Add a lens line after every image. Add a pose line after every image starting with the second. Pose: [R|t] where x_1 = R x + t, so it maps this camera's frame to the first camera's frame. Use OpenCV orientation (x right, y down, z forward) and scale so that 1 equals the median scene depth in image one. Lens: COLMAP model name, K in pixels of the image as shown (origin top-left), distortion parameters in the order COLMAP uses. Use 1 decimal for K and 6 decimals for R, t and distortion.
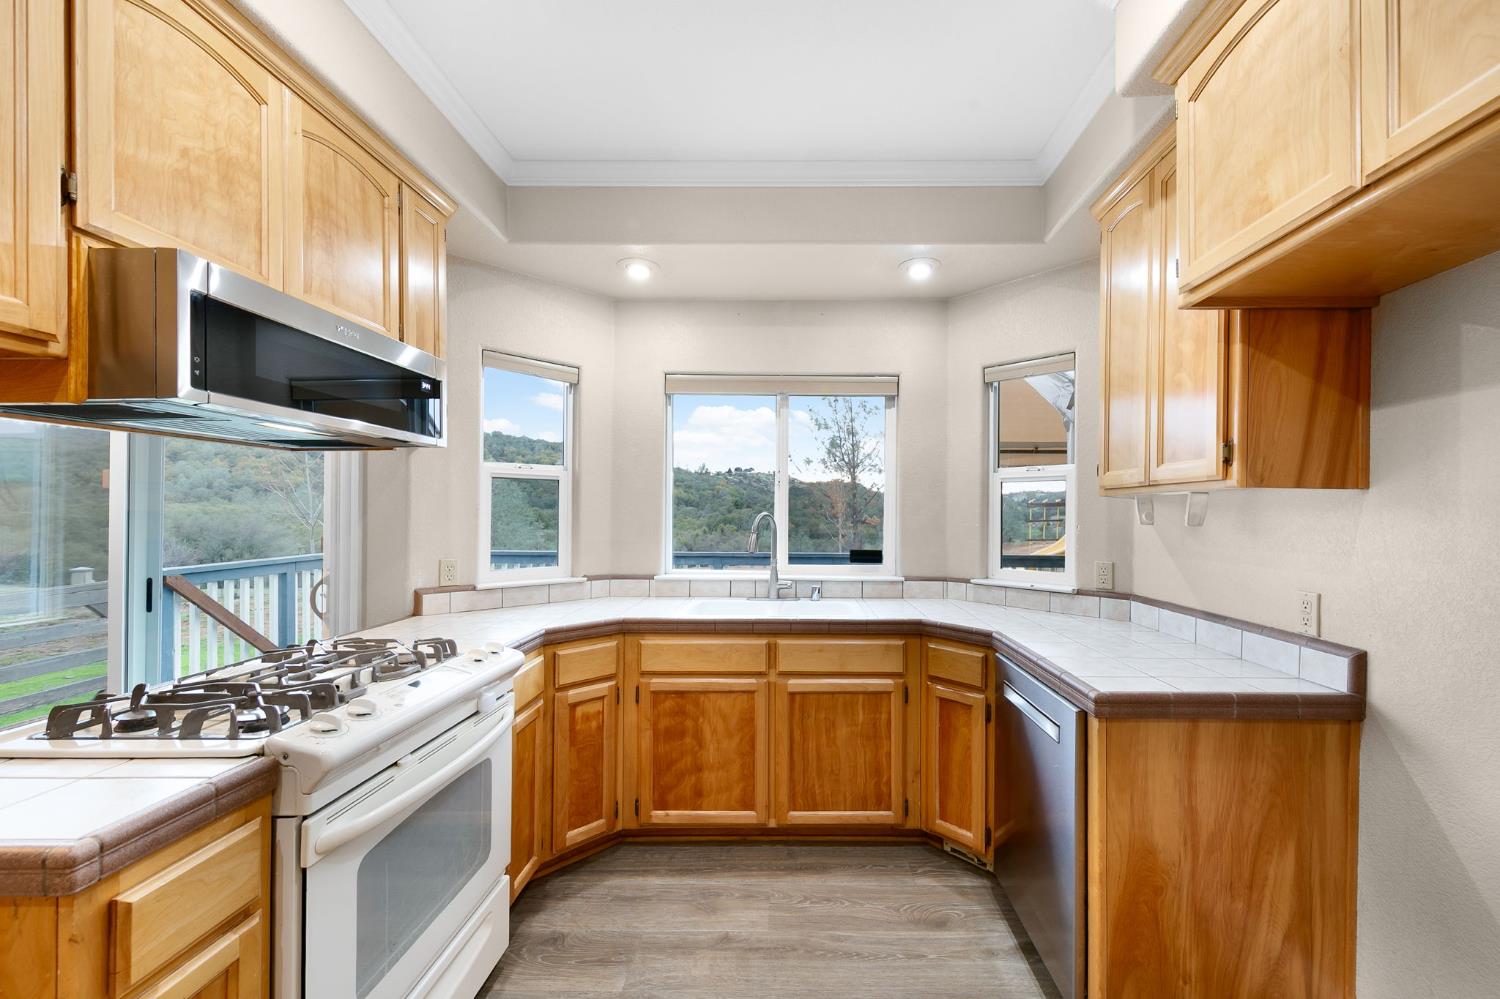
lens RADIAL K [[585.7, 0, 794.6], [0, 585.7, 509.8], [0, 0, 1]] dist [0.002066, -0.000031]
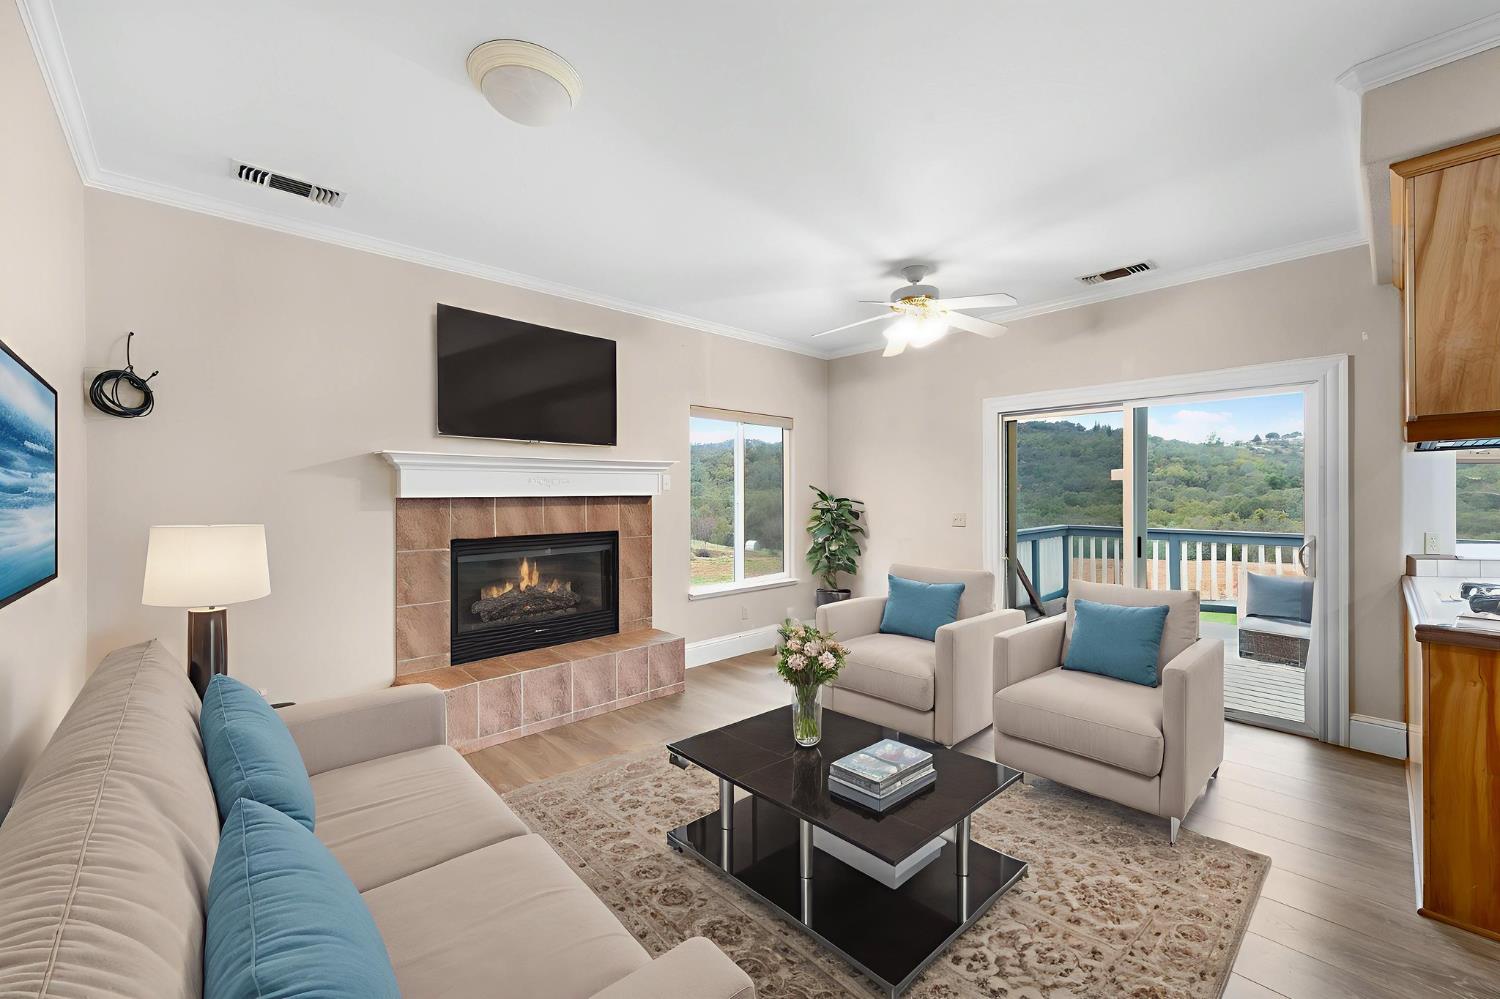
lens RADIAL K [[585.7, 0, 742.4], [0, 585.7, 494.2], [0, 0, 1]] dist [0.002066, -0.000031]
pose [[0.674281, -0.007538, -0.738437, -0.692921], [0.009449, 0.999954, -0.001580, -0.006424], [0.738415, -0.005912, 0.674321, -0.928710]]
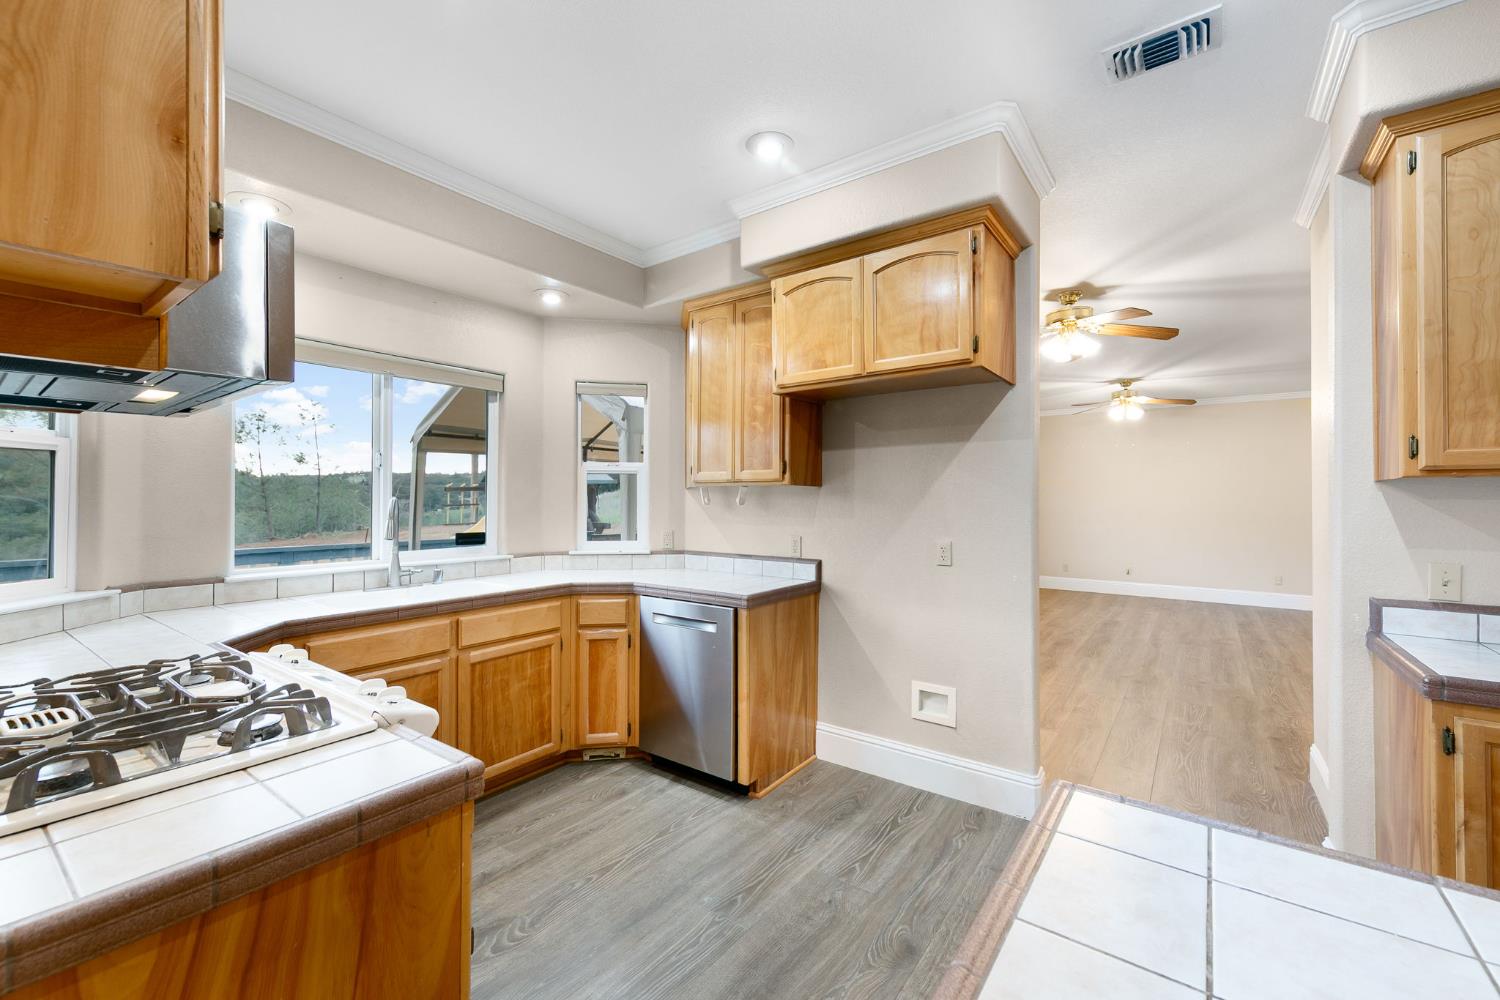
lens RADIAL K [[606.8, 0, 748.8], [0, 606.8, 488.6], [0, 0, 1]] dist [0.004089, 0.000298]
pose [[0.595497, 0.009110, 0.803306, -0.611648], [-0.001622, 0.999947, -0.010138, -0.002479], [-0.803356, 0.004735, 0.595481, -0.085925]]
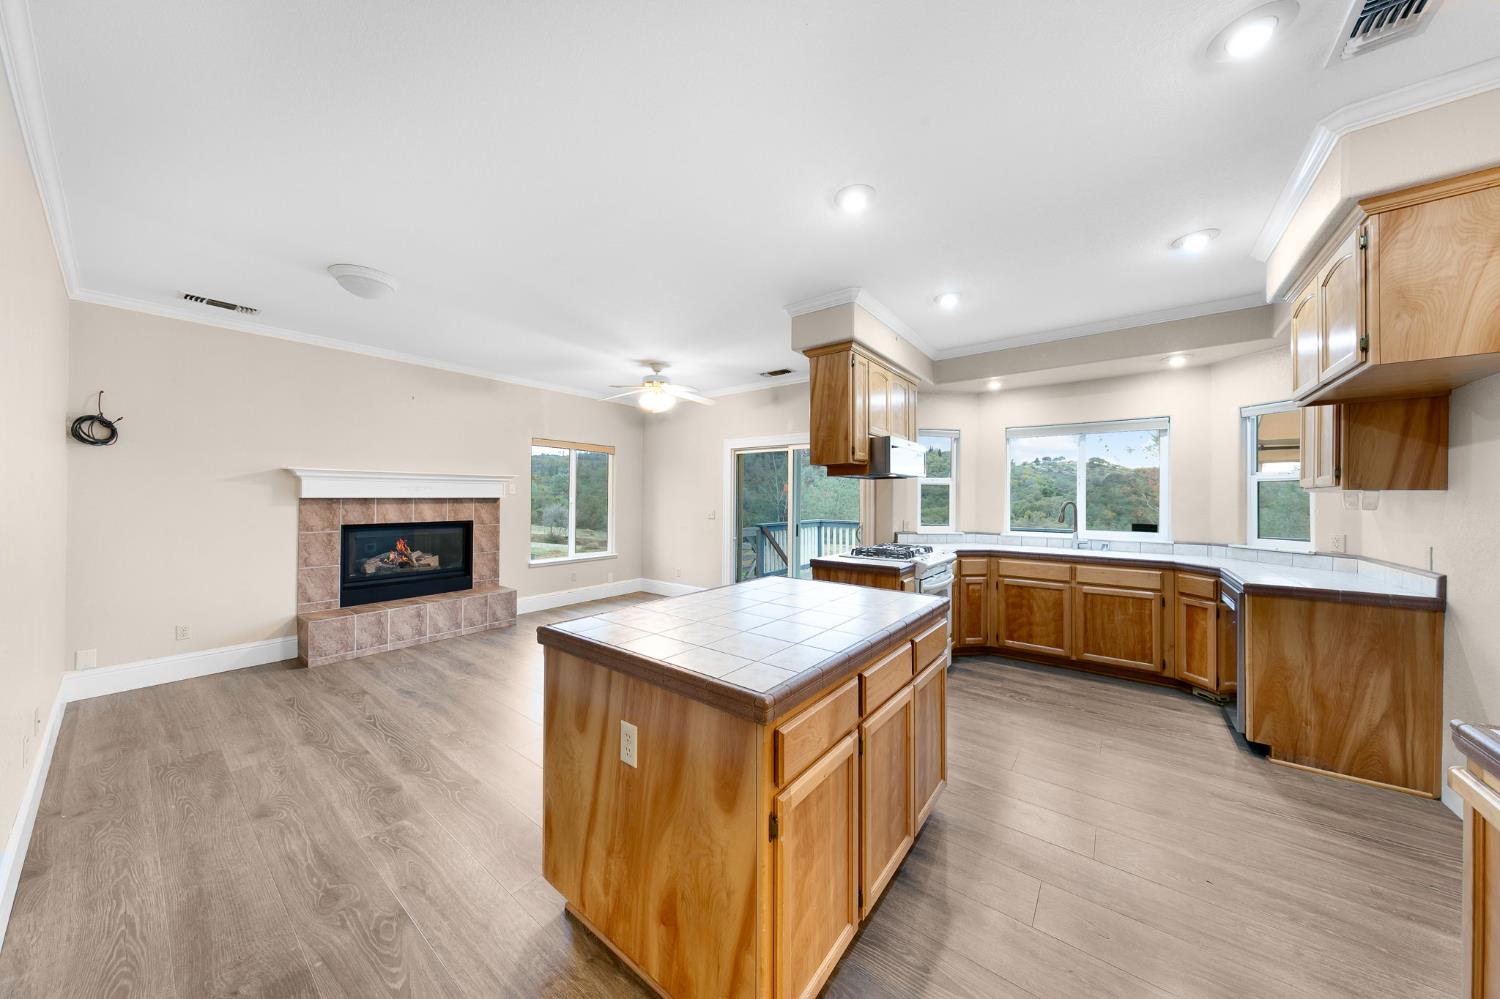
lens RADIAL K [[476.0, 0, 742.7], [0, 476.0, 492.9], [0, 0, 1]] dist [0.000683, -0.000463]
pose [[0.787278, -0.006654, -0.616562, 0.077111], [0.000362, 0.999947, -0.010329, -0.006935], [0.616598, 0.007909, 0.787239, -0.968336]]
